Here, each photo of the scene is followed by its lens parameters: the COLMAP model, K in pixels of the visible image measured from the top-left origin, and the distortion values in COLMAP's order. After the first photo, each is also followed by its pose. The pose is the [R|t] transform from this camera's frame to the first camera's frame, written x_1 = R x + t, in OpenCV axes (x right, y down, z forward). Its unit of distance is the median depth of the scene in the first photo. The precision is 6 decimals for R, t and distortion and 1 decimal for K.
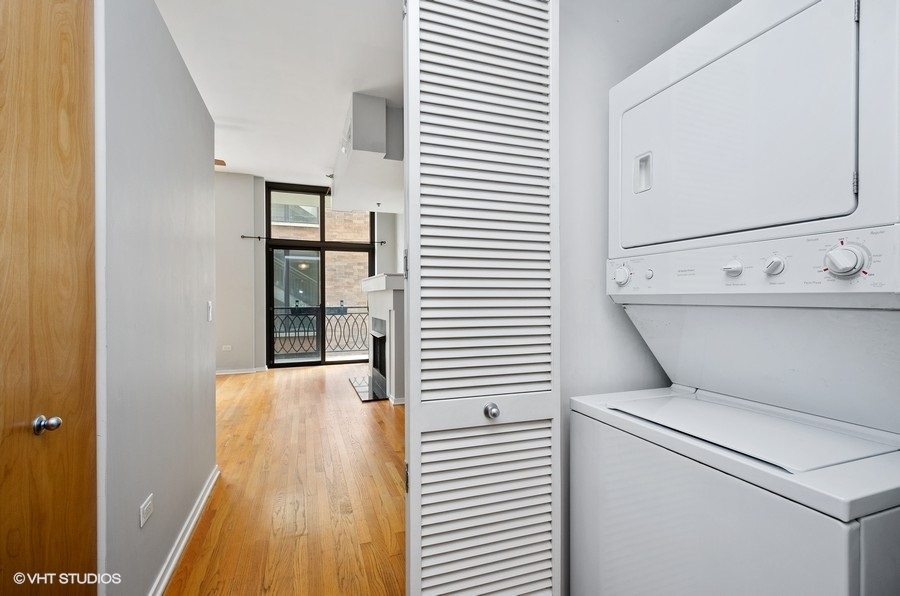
lens RADIAL K [[413.4, 0, 450.0], [0, 413.4, 298.0], [0, 0, 1]] dist [0.000206, -0.000048]
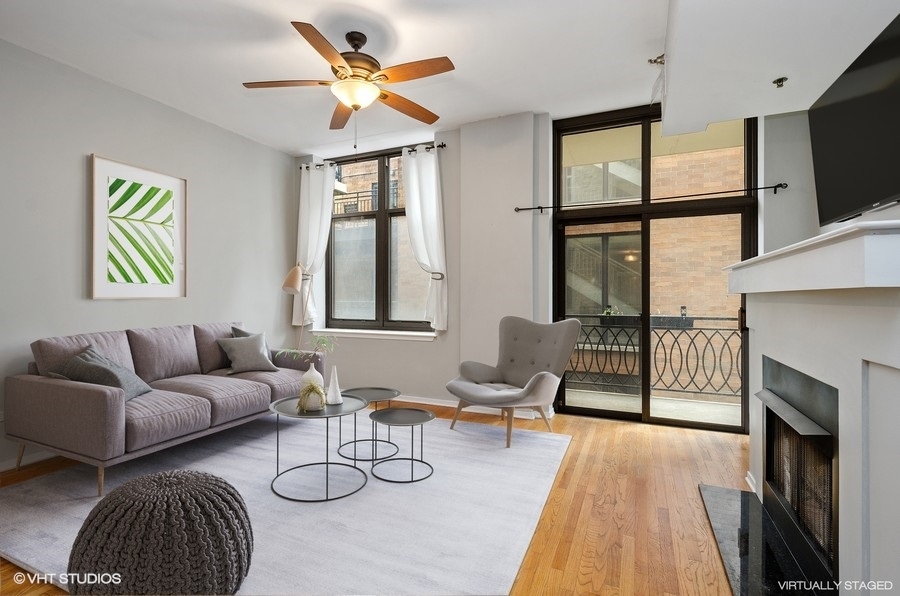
lens RADIAL K [[427.4, 0, 450.0], [0, 427.4, 298.0], [0, 0, 1]] dist [-0.000641, -0.000177]
pose [[0.724774, 0.002954, -0.688980, -0.095181], [-0.002917, 0.999995, 0.001219, -0.006511], [0.688980, 0.001127, 0.724779, 0.377223]]
